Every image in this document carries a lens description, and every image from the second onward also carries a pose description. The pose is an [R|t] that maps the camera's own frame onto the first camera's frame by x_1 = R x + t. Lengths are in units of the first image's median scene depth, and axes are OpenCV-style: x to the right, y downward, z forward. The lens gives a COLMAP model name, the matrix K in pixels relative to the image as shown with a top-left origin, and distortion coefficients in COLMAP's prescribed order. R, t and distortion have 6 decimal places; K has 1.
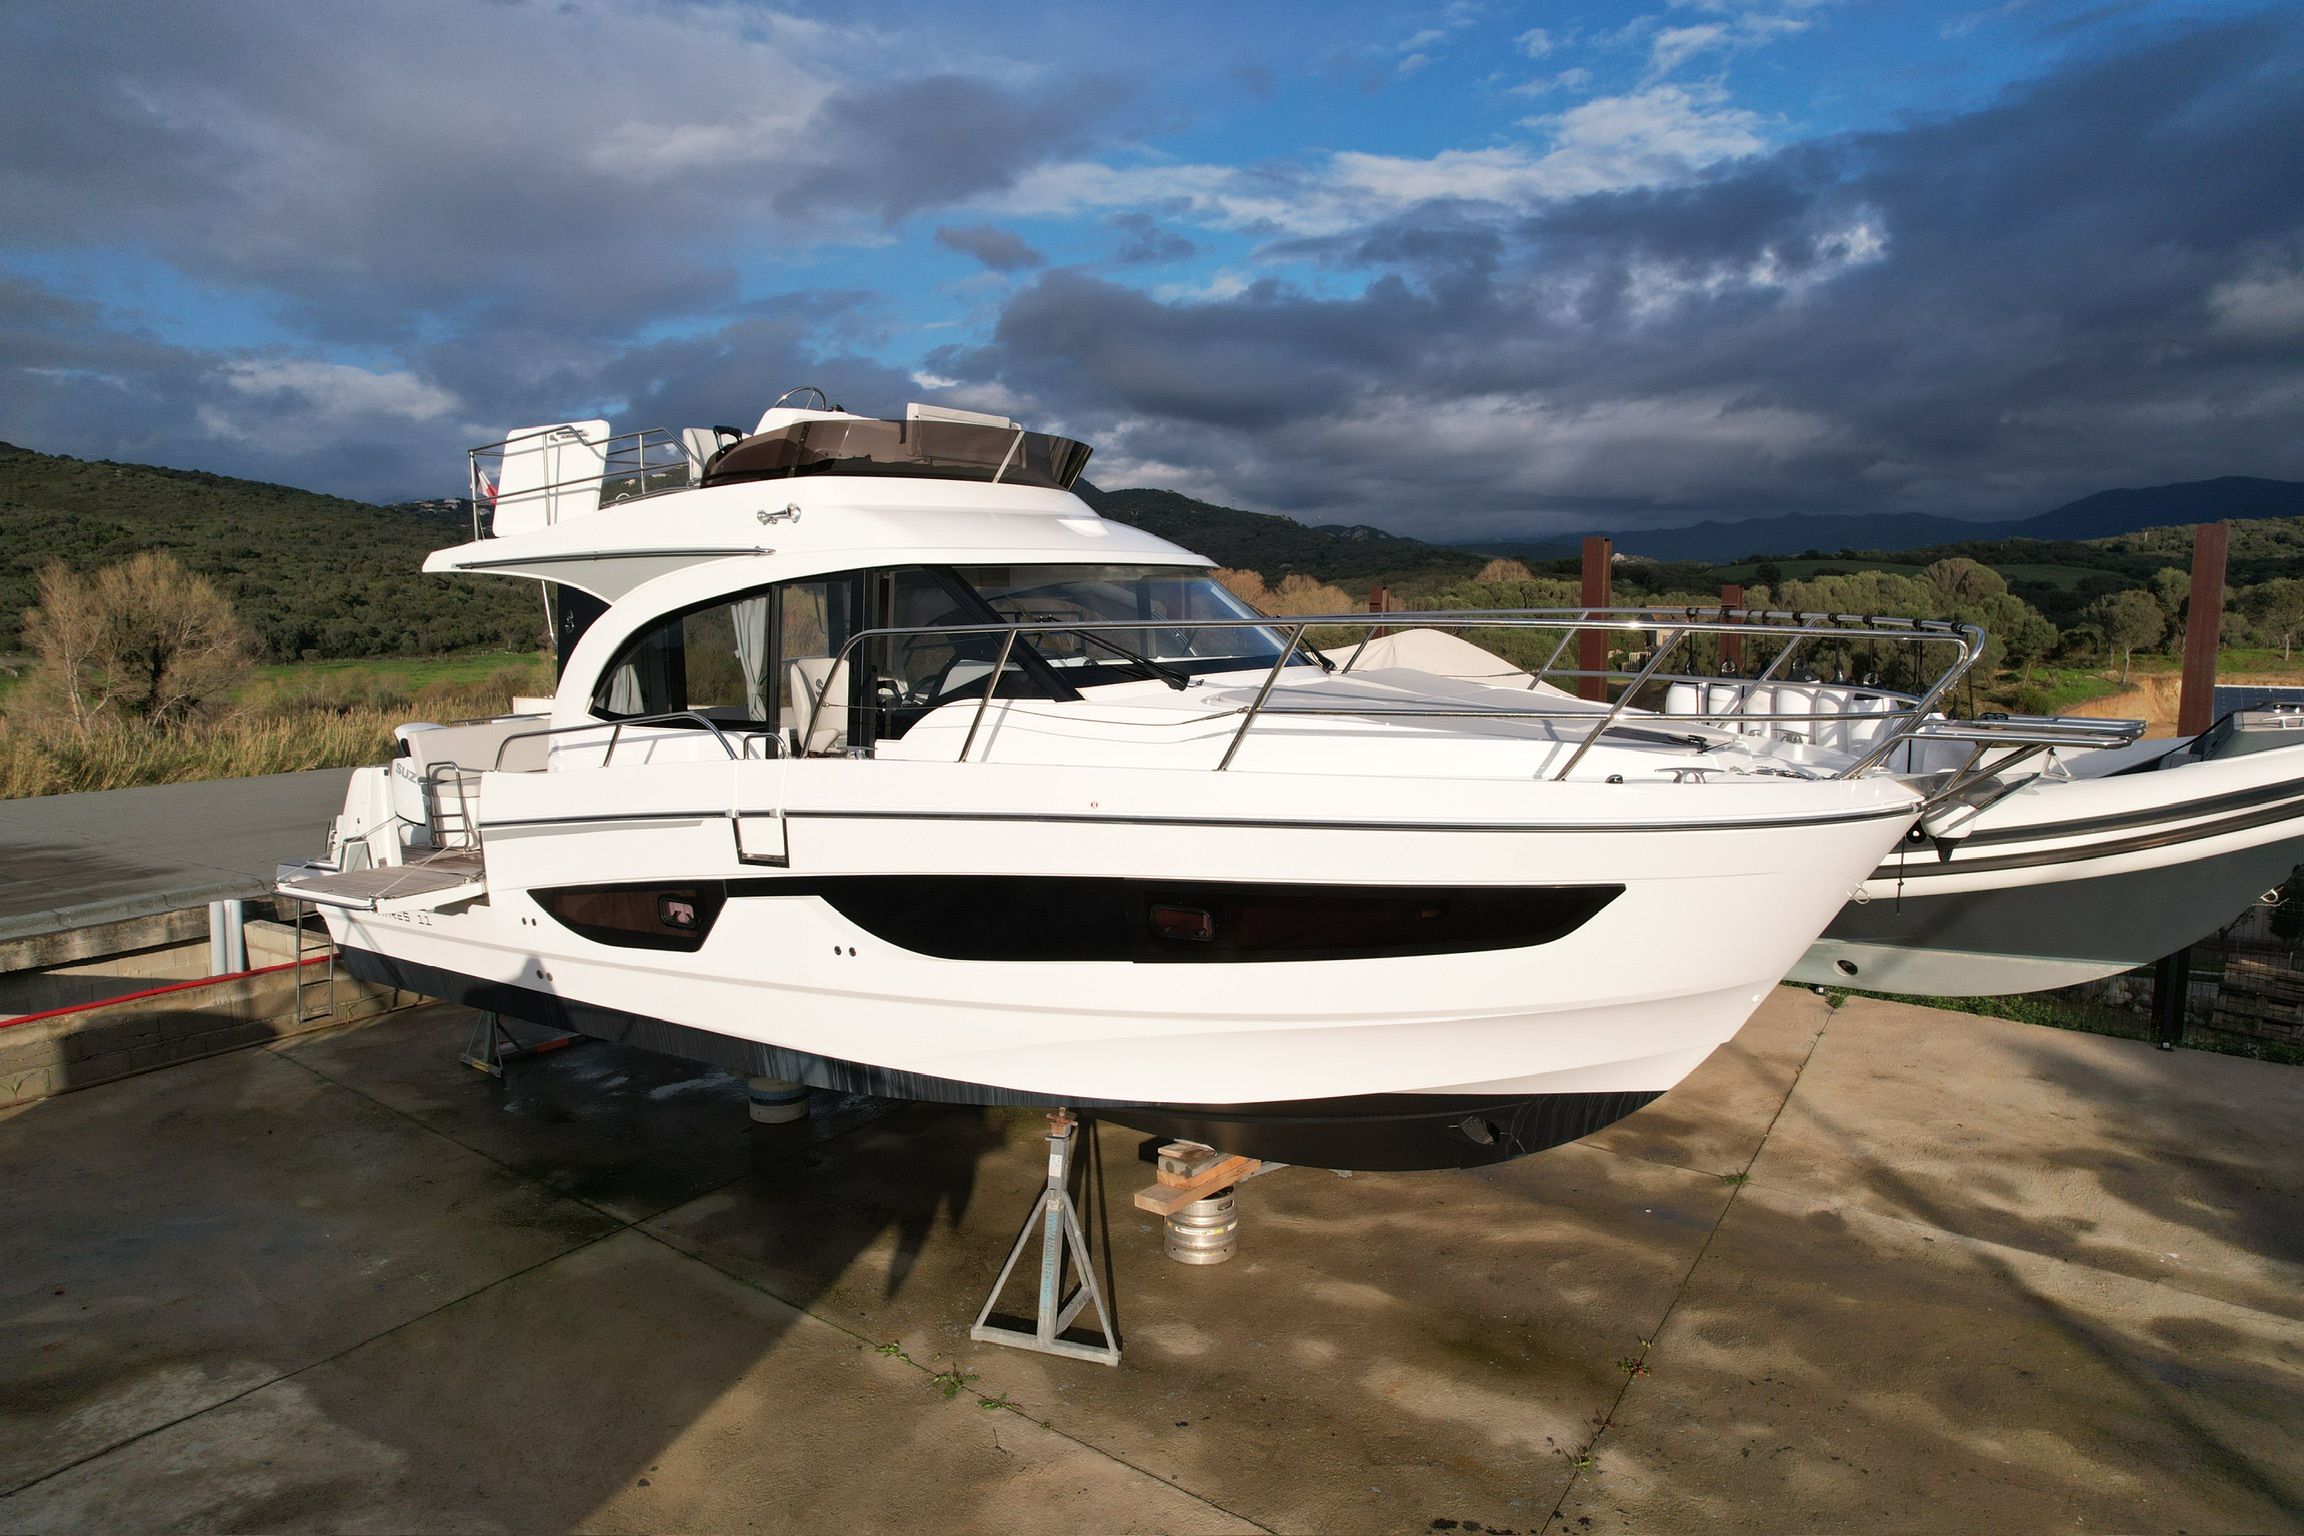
lens RADIAL K [[1474.5, 0, 1158.5], [0, 1474.5, 784.1], [0, 0, 1]] dist [-0.075206, 0.069690]
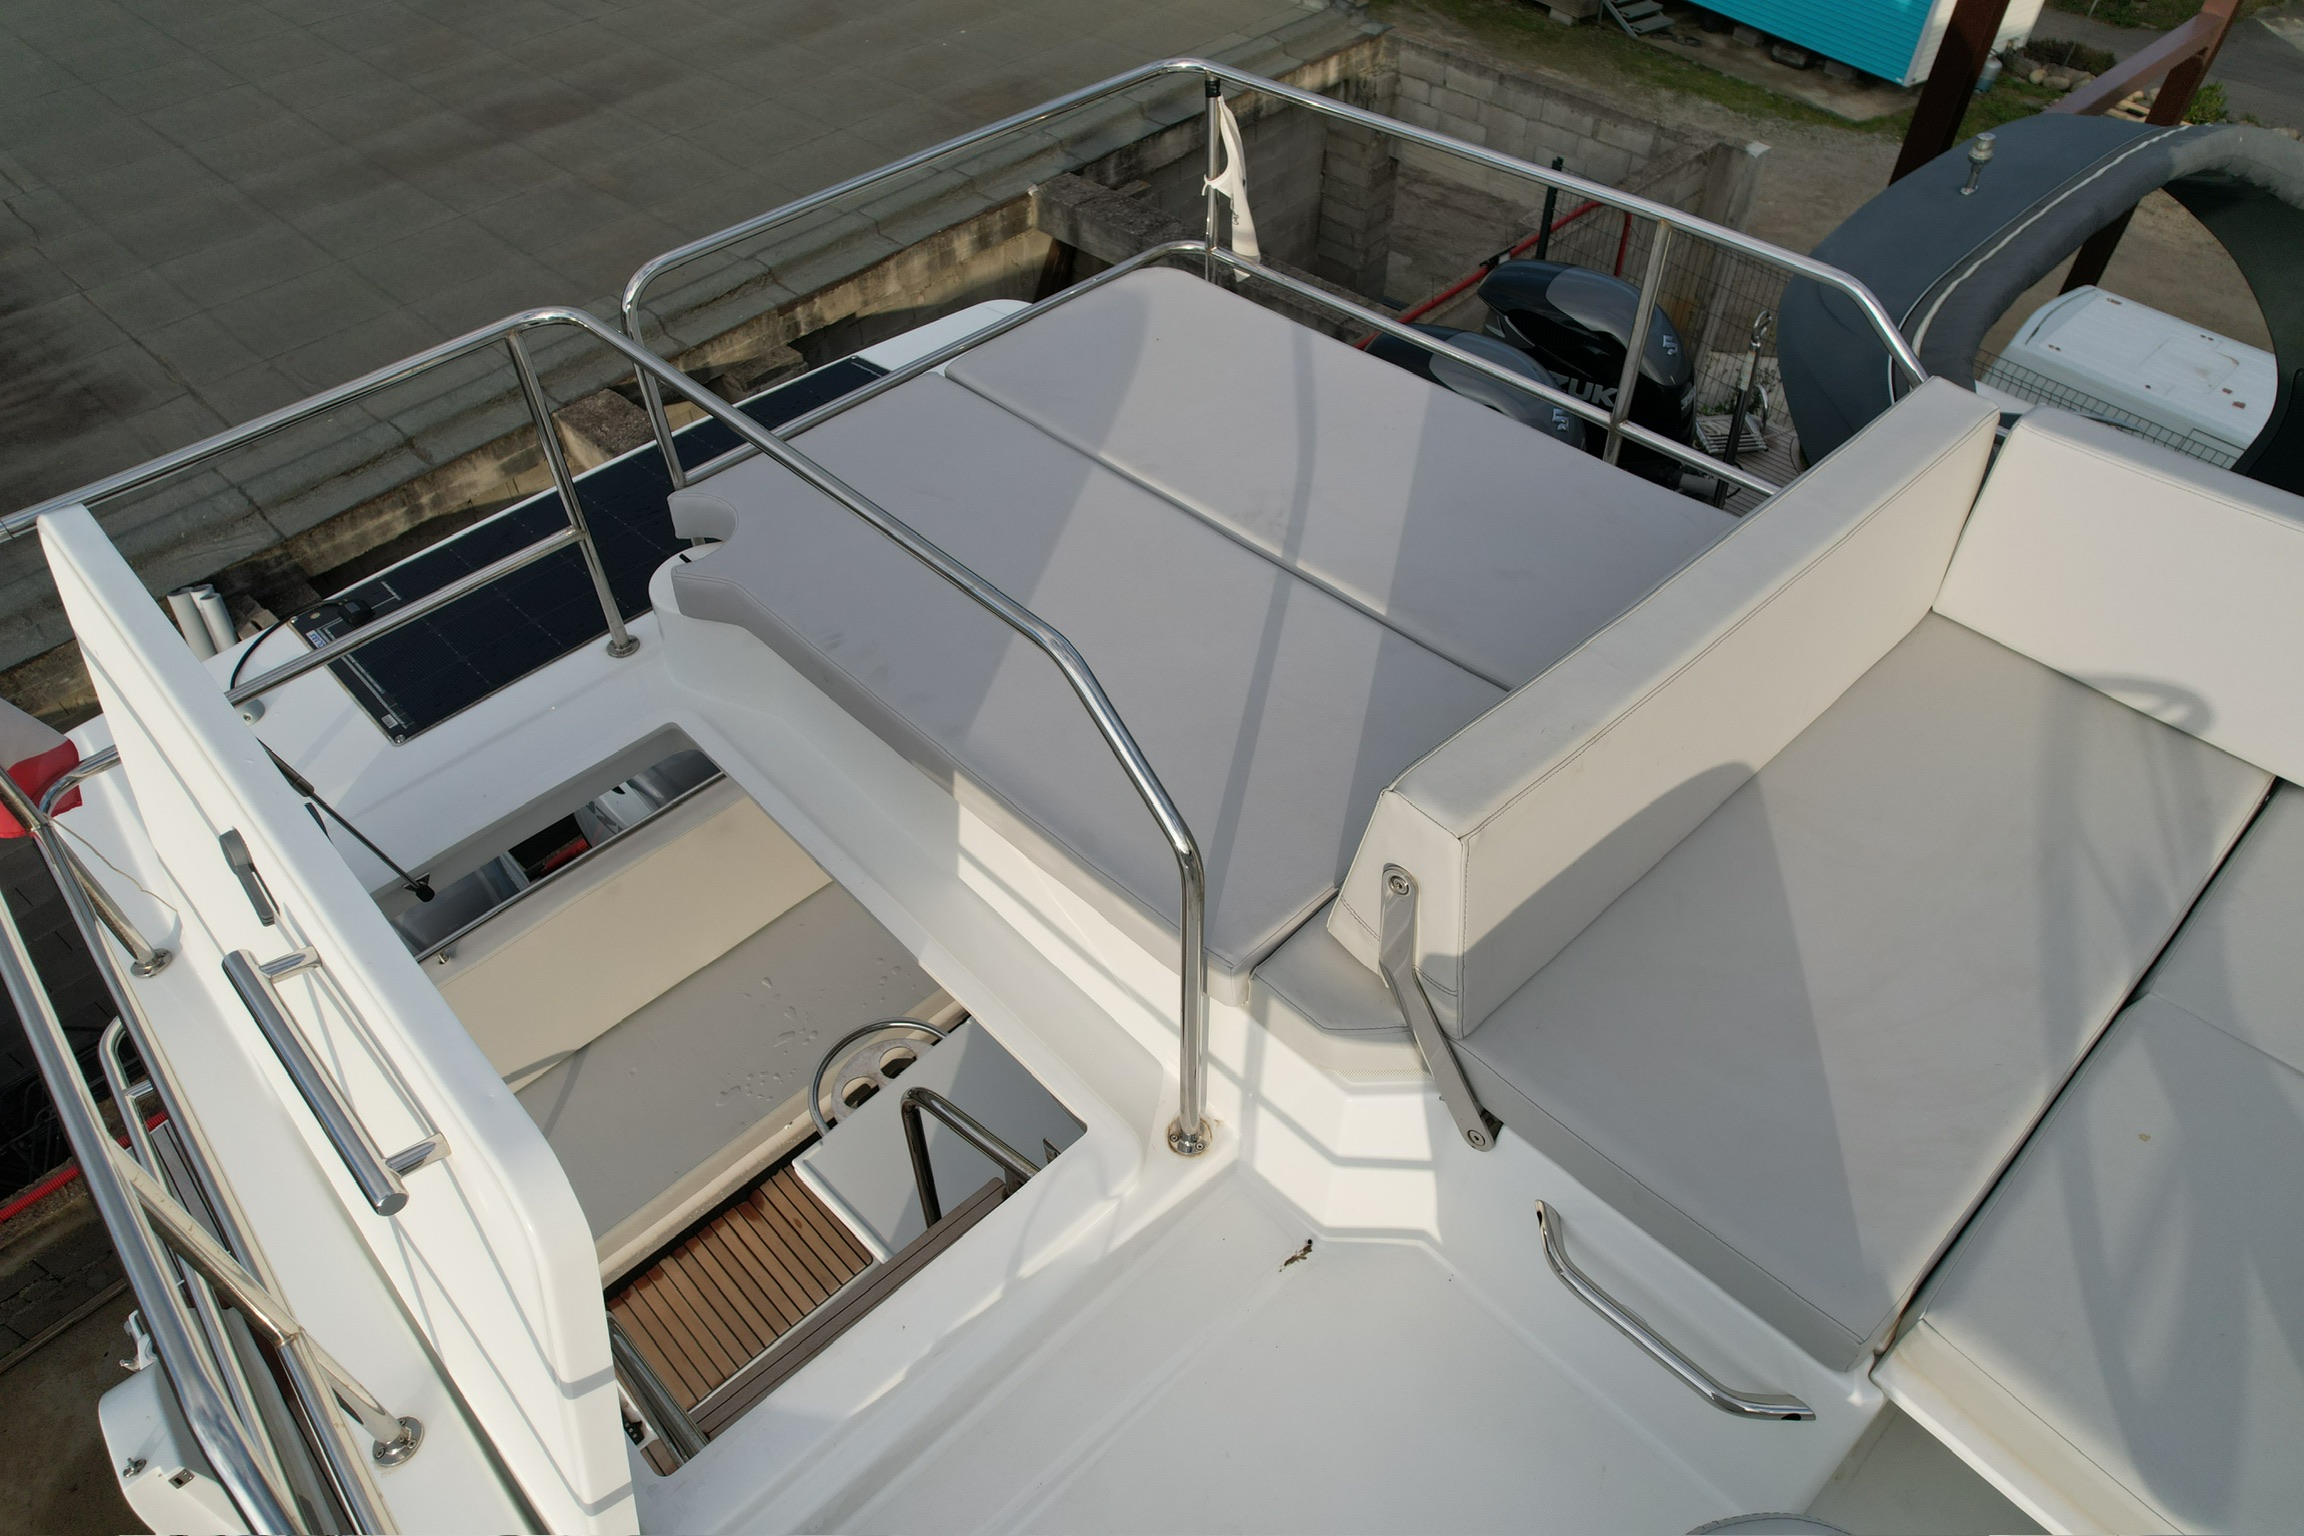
lens RADIAL K [[1474.5, 0, 1159.9], [0, 1474.5, 776.4], [0, 0, 1]] dist [-0.075206, 0.069690]
pose [[0.982382, 0.137898, -0.126132, -0.302278], [-0.025796, 0.768522, 0.639303, -0.321414], [0.185094, -0.624786, 0.758540, 0.881898]]
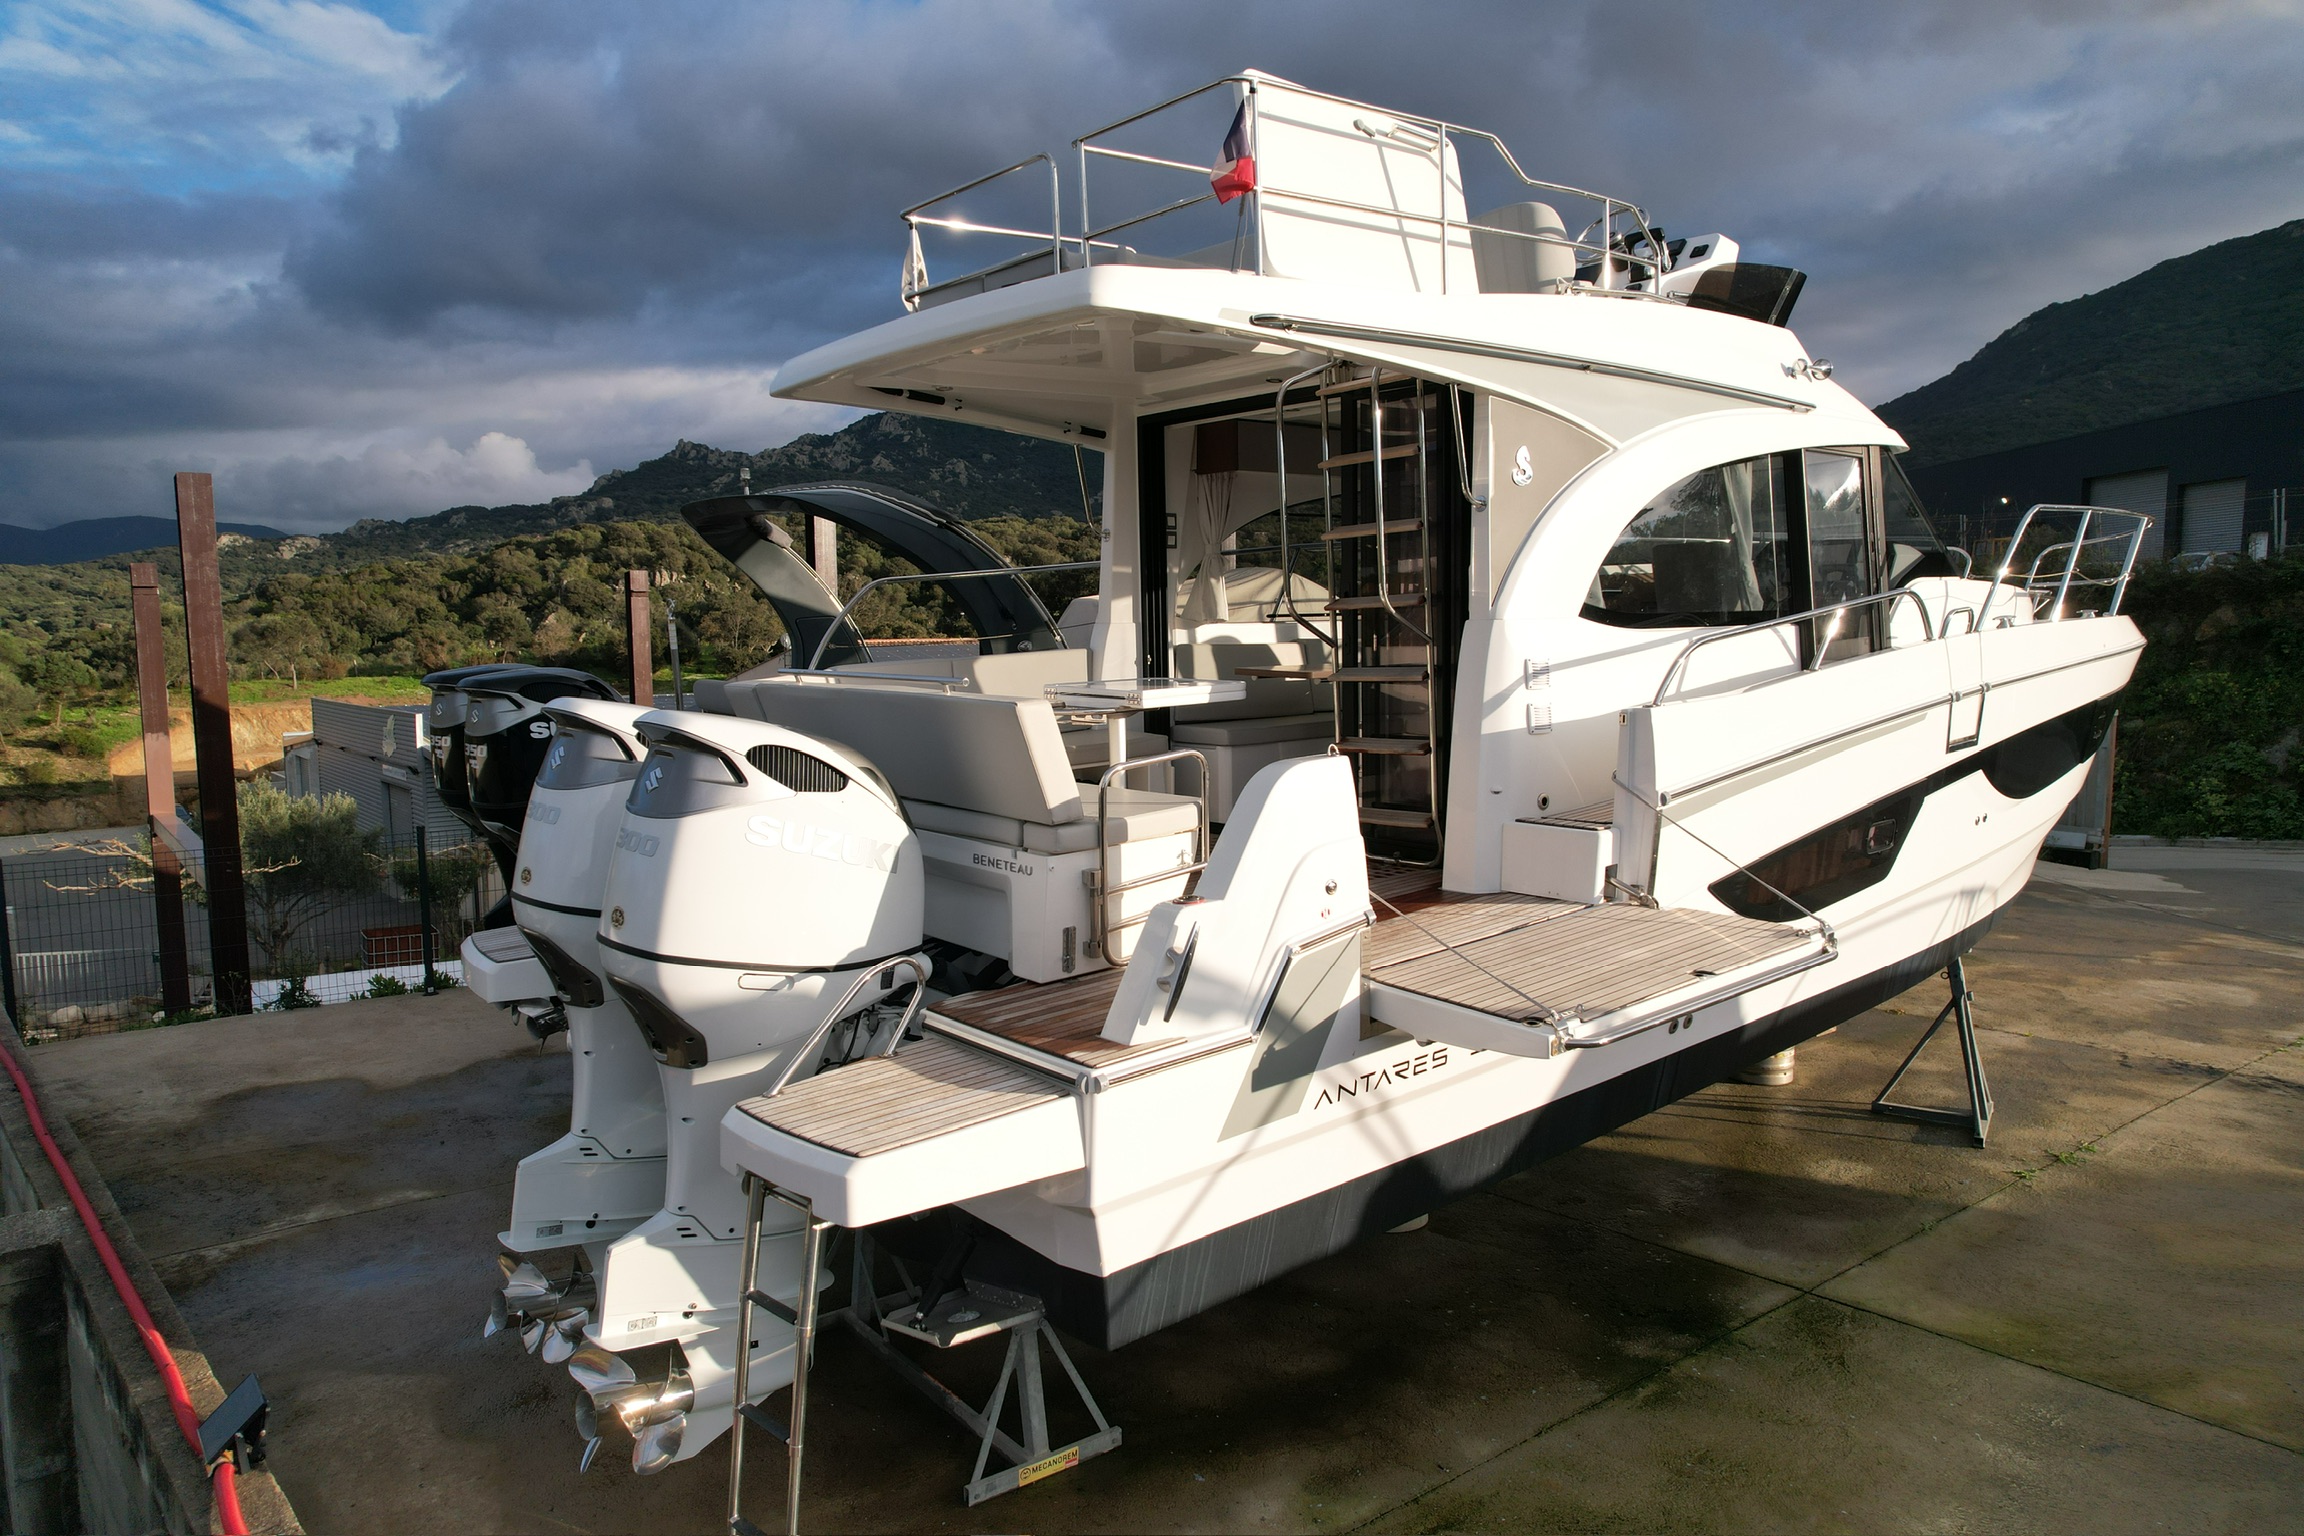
lens RADIAL K [[1474.5, 0, 1157.9], [0, 1474.5, 784.5], [0, 0, 1]] dist [-0.075206, 0.069690]
pose [[0.252859, -0.099730, 0.962349, -0.950234], [0.130838, 0.989061, 0.068120, -0.038392], [-0.958615, 0.108687, 0.263142, 0.919683]]
